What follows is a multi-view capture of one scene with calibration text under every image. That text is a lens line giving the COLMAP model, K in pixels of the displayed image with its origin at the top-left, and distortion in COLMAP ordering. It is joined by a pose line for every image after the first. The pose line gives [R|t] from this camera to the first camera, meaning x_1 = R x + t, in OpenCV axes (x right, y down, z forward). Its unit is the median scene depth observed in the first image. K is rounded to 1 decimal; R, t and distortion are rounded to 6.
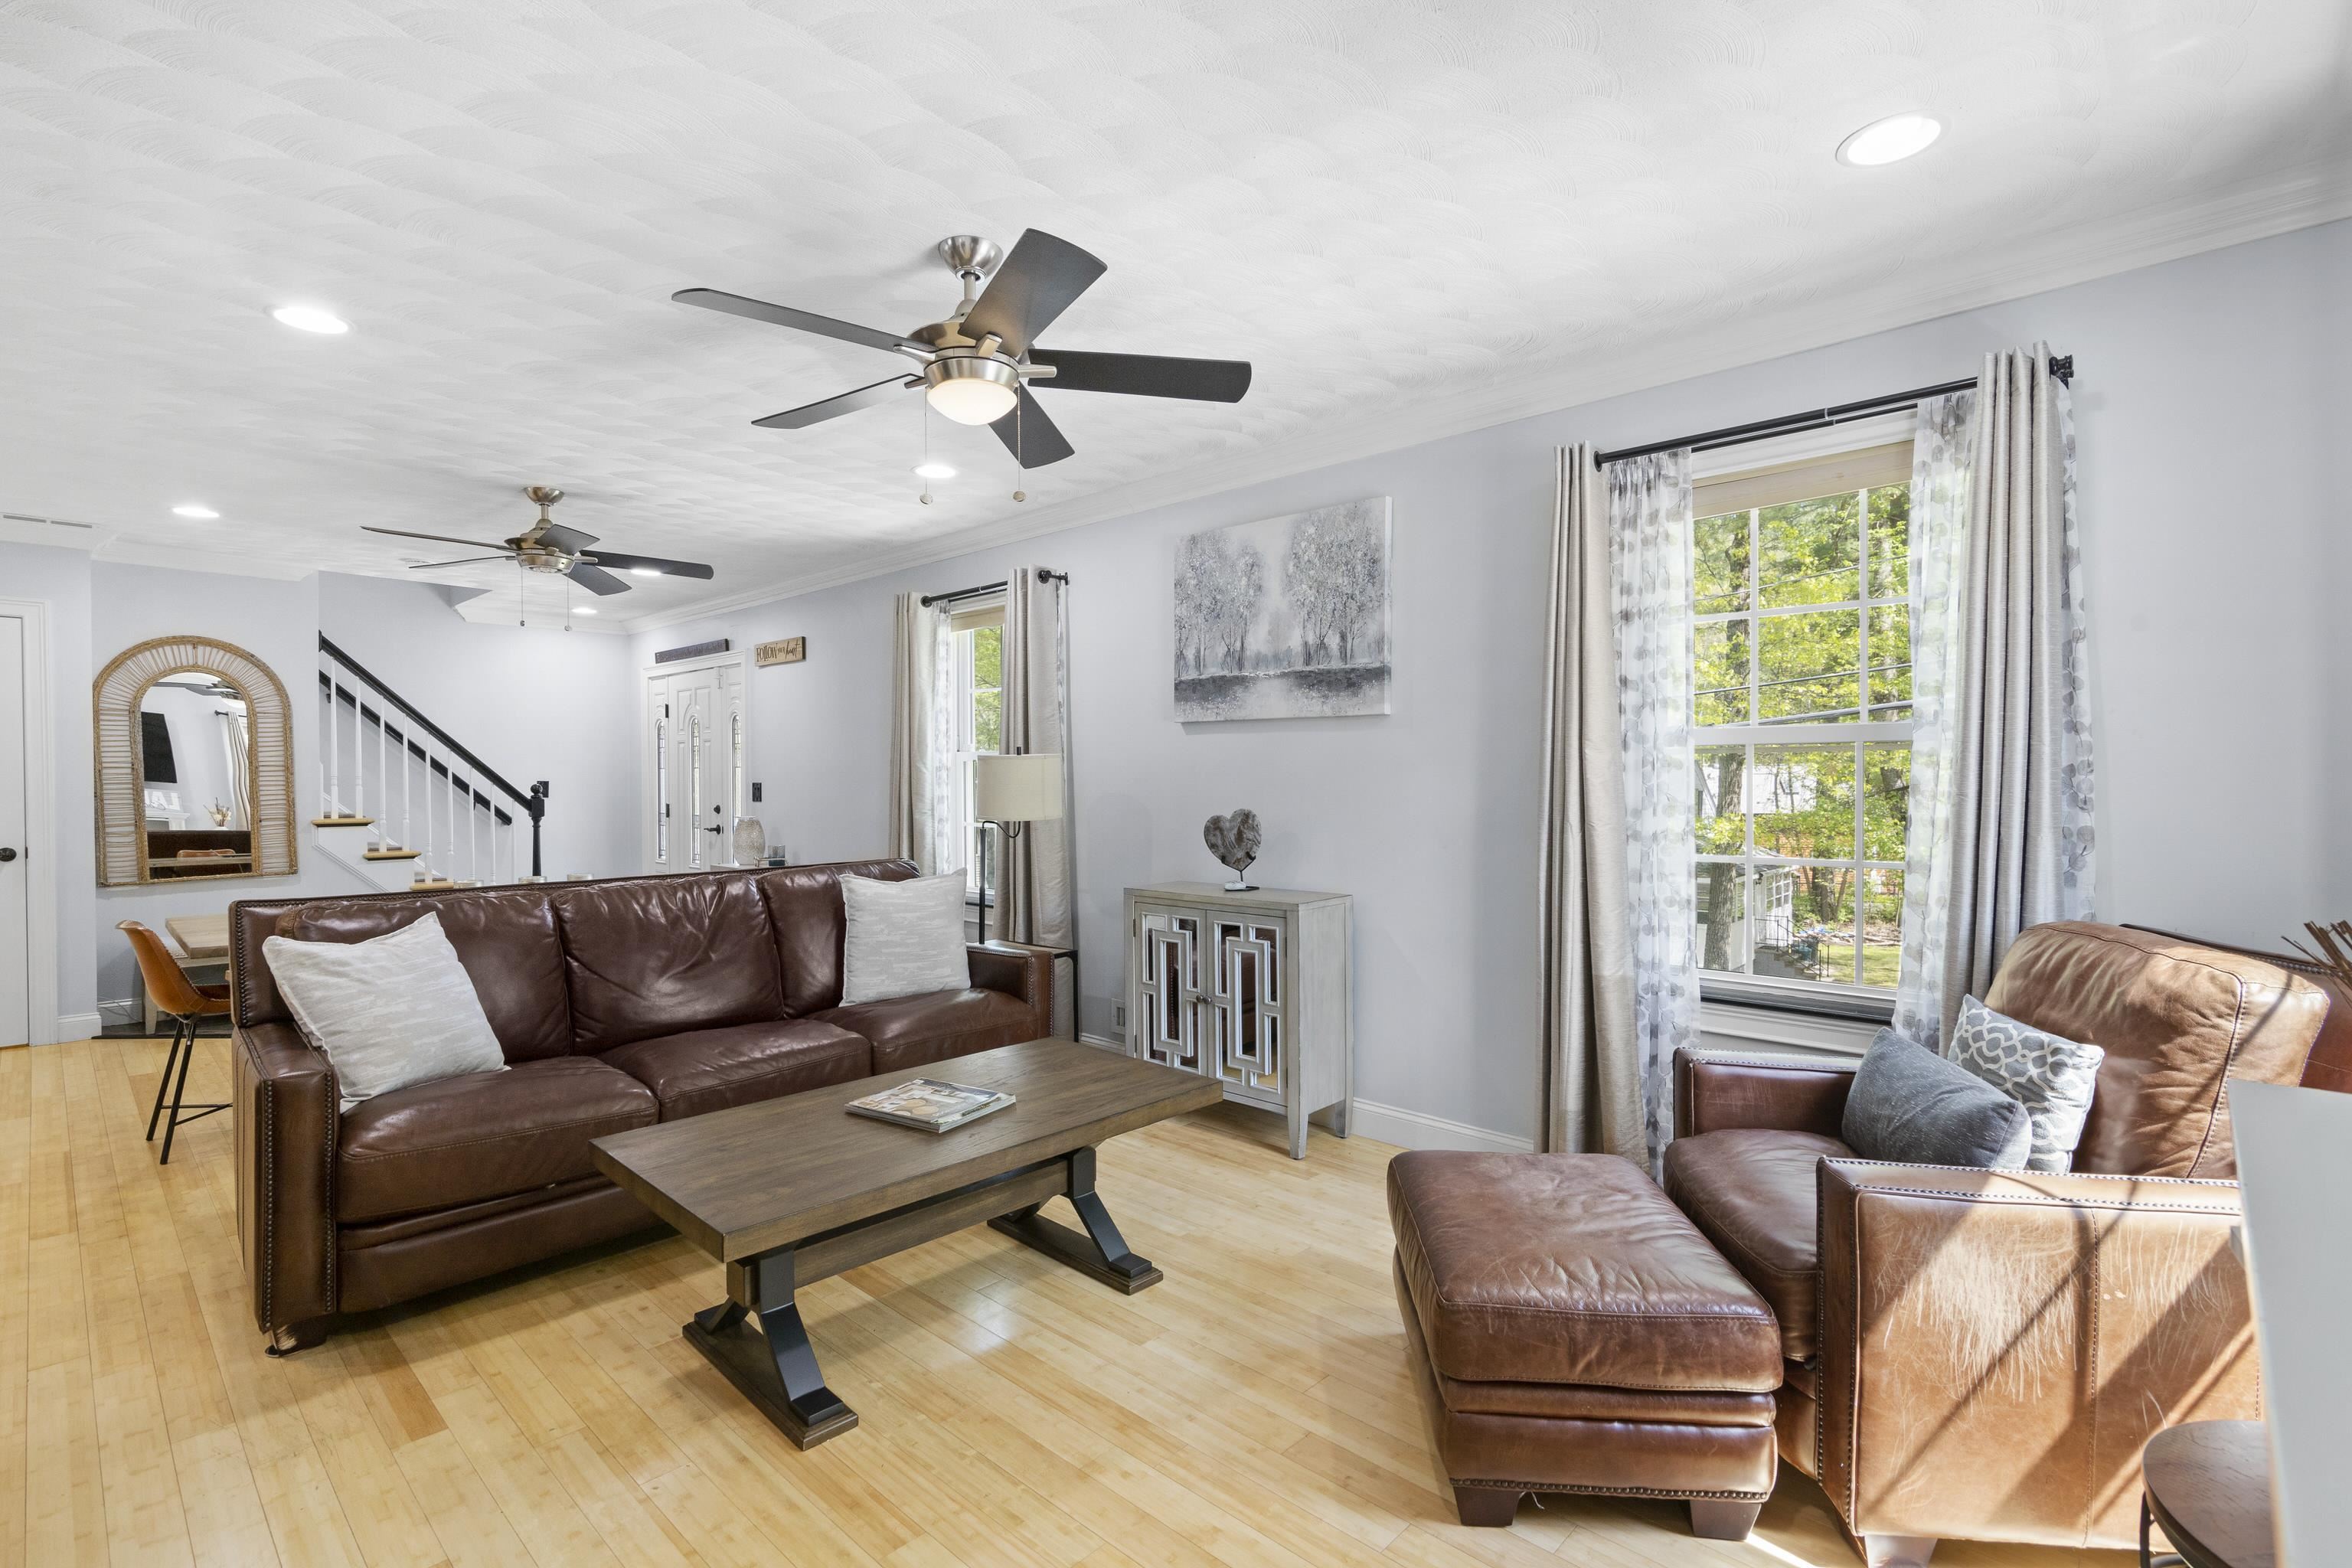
lens RADIAL K [[1072.6, 0, 1177.5], [0, 1072.6, 799.4], [0, 0, 1]] dist [-0.003073, 0.001426]
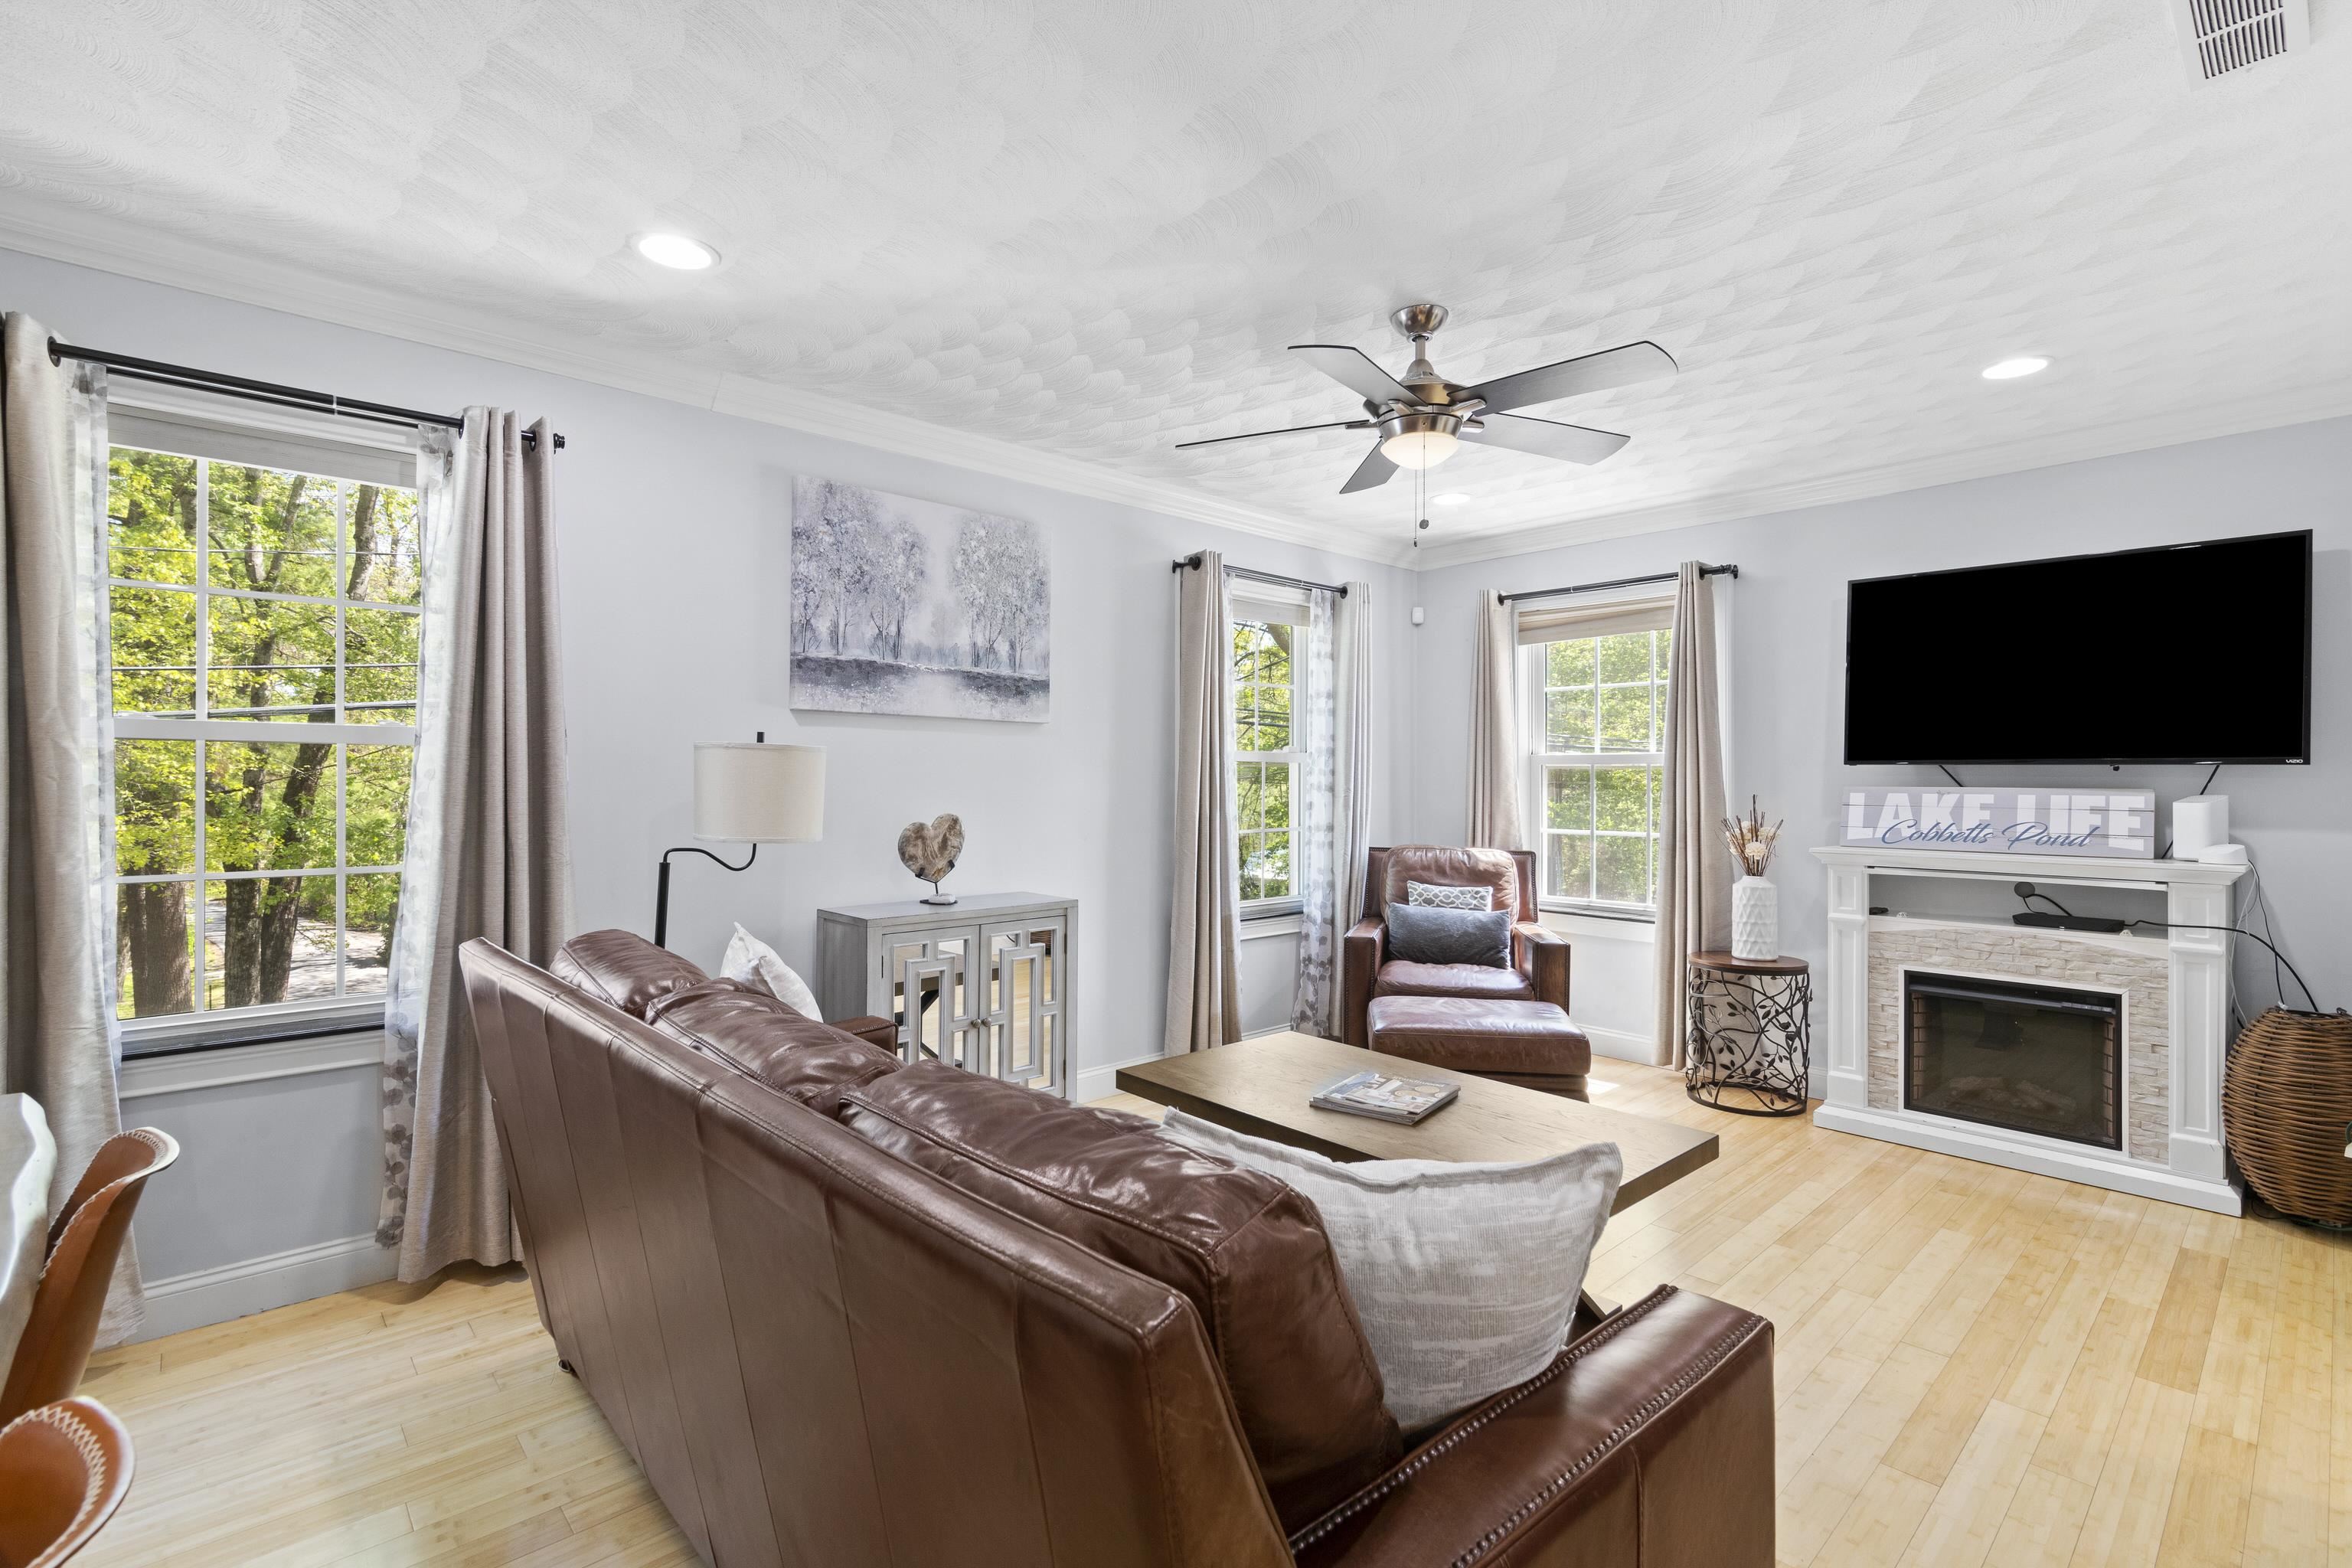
lens RADIAL K [[1072.6, 0, 1190.4], [0, 1072.6, 777.2], [0, 0, 1]] dist [-0.003073, 0.001426]
pose [[0.068975, 0.000801, 0.997618, -0.839916], [0.010243, 0.999946, -0.001511, -0.019260], [-0.997566, 0.010323, 0.068963, 0.725109]]
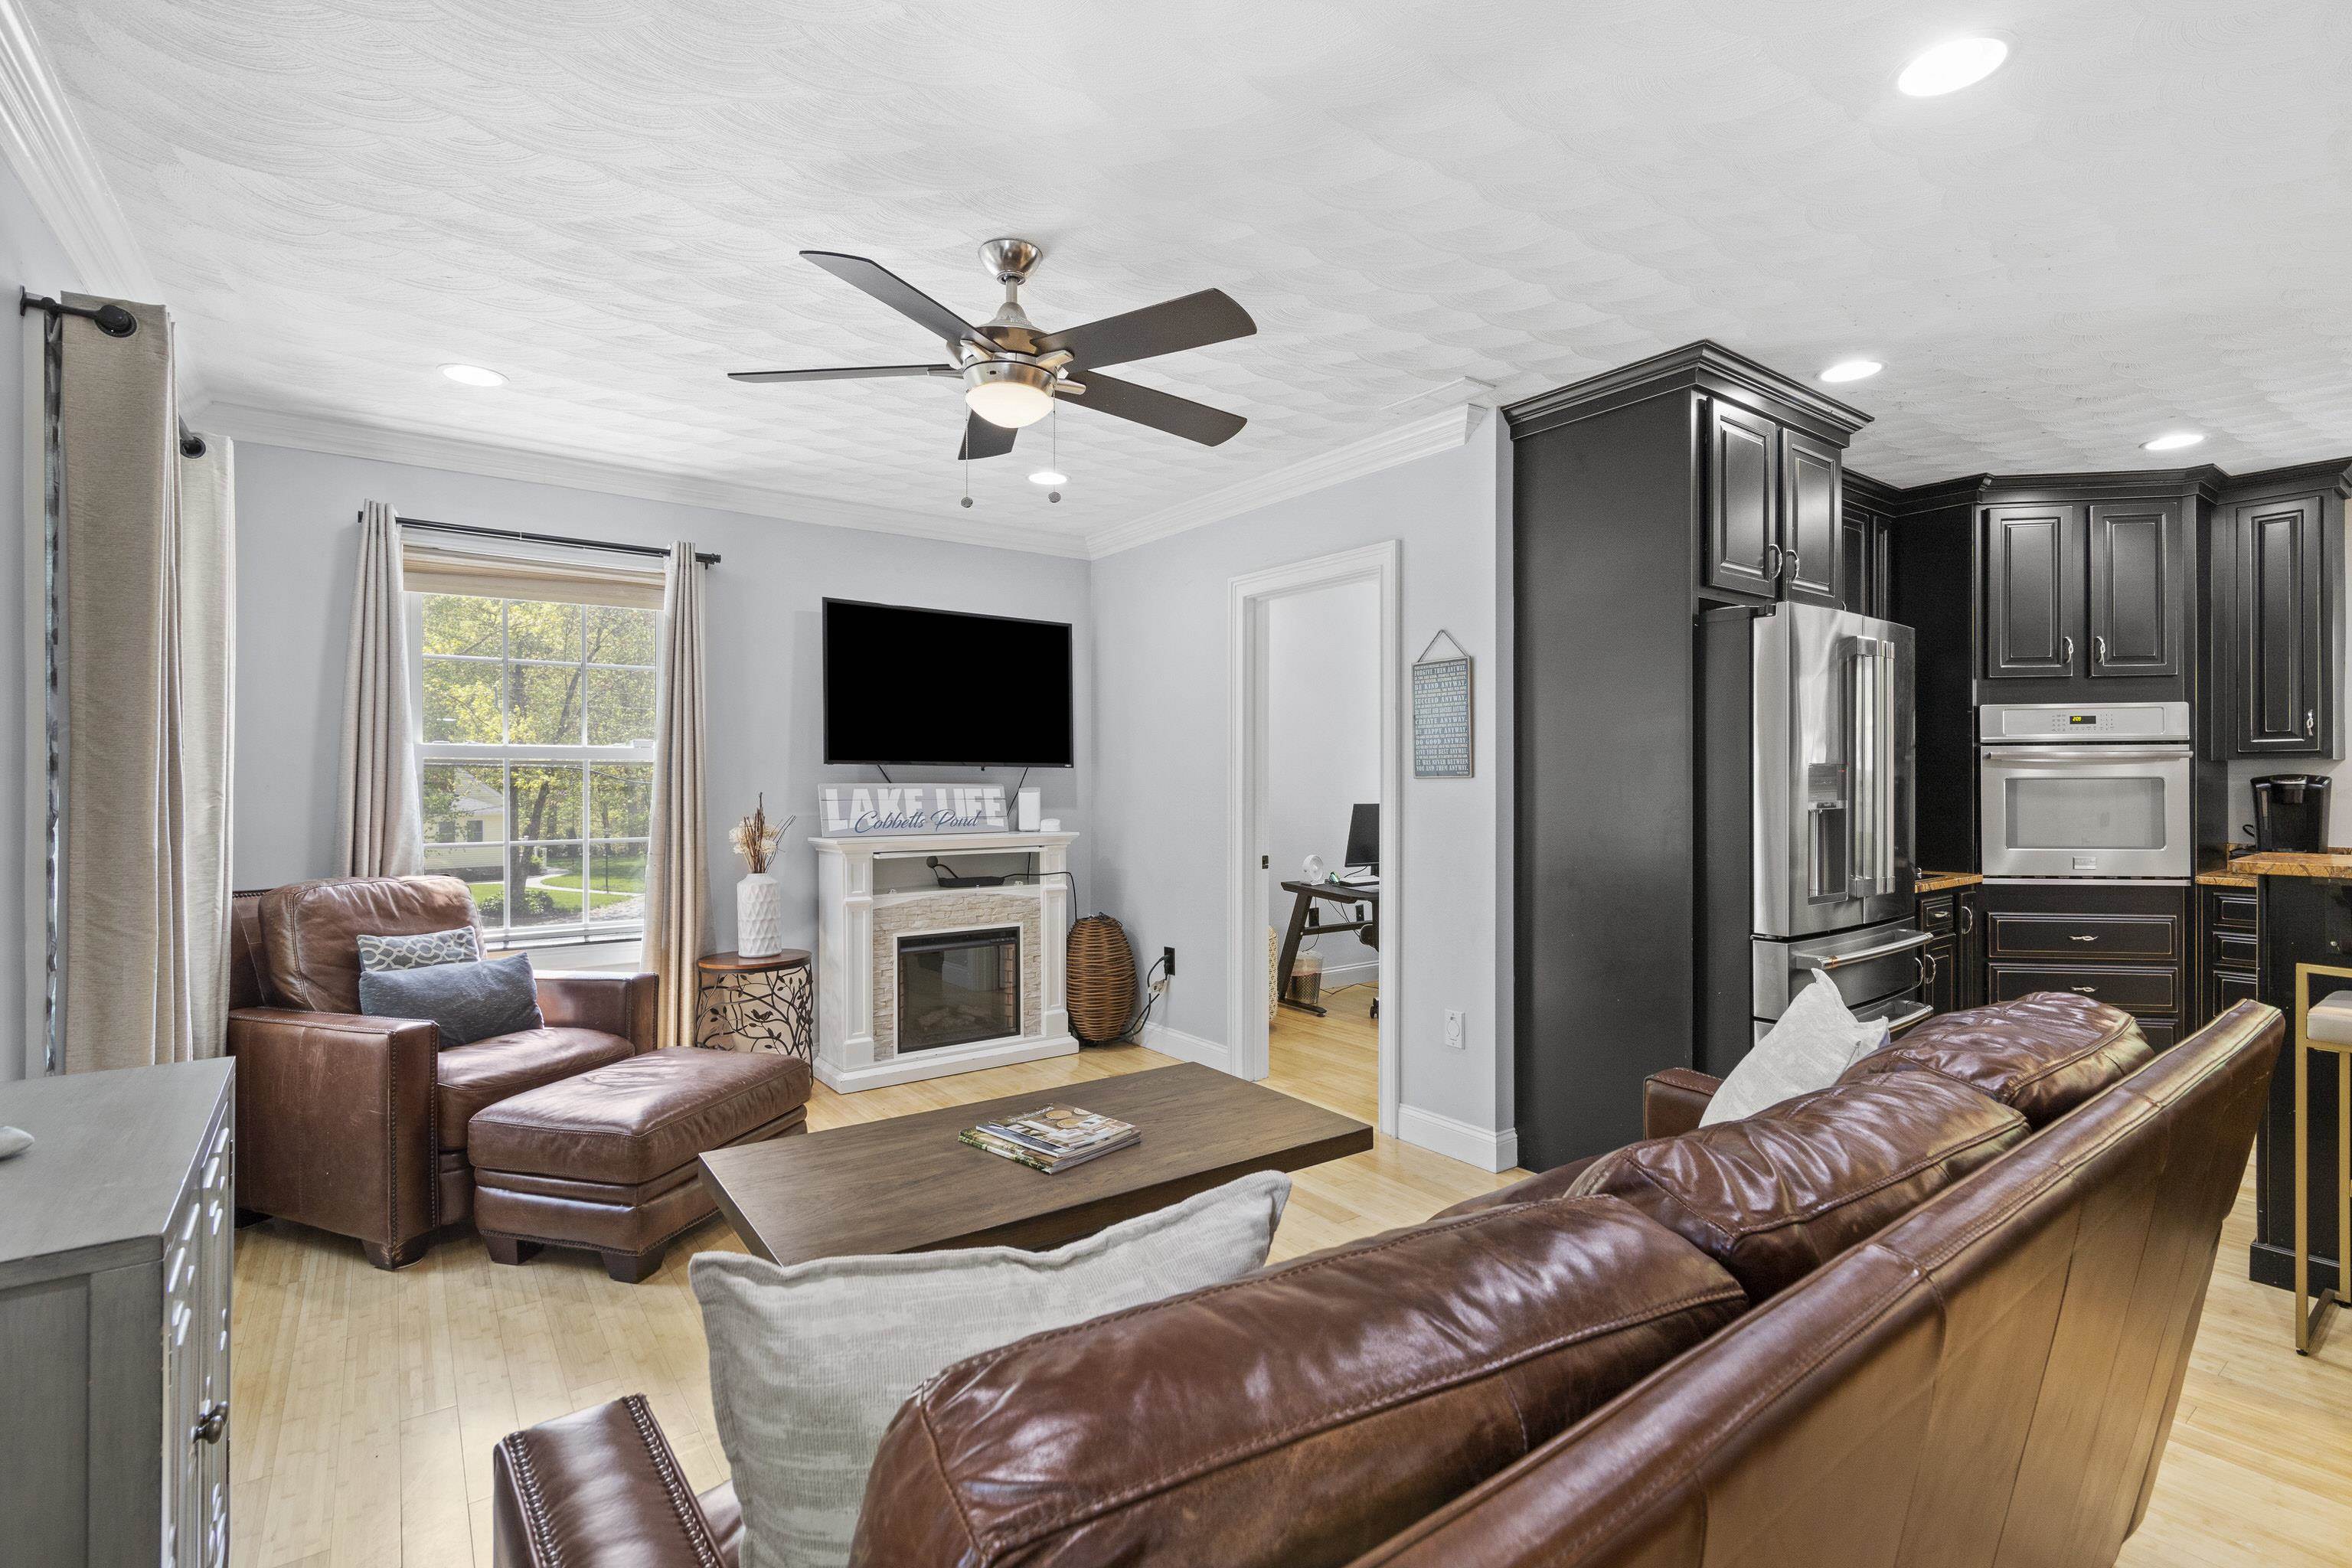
lens RADIAL K [[1072.6, 0, 1175.8], [0, 1072.6, 786.7], [0, 0, 1]] dist [-0.003073, 0.001426]
pose [[-0.982295, -0.004024, 0.187299, -0.331380], [-0.000131, 0.999784, 0.020791, -0.025624], [-0.187342, 0.020398, -0.982083, 1.226903]]
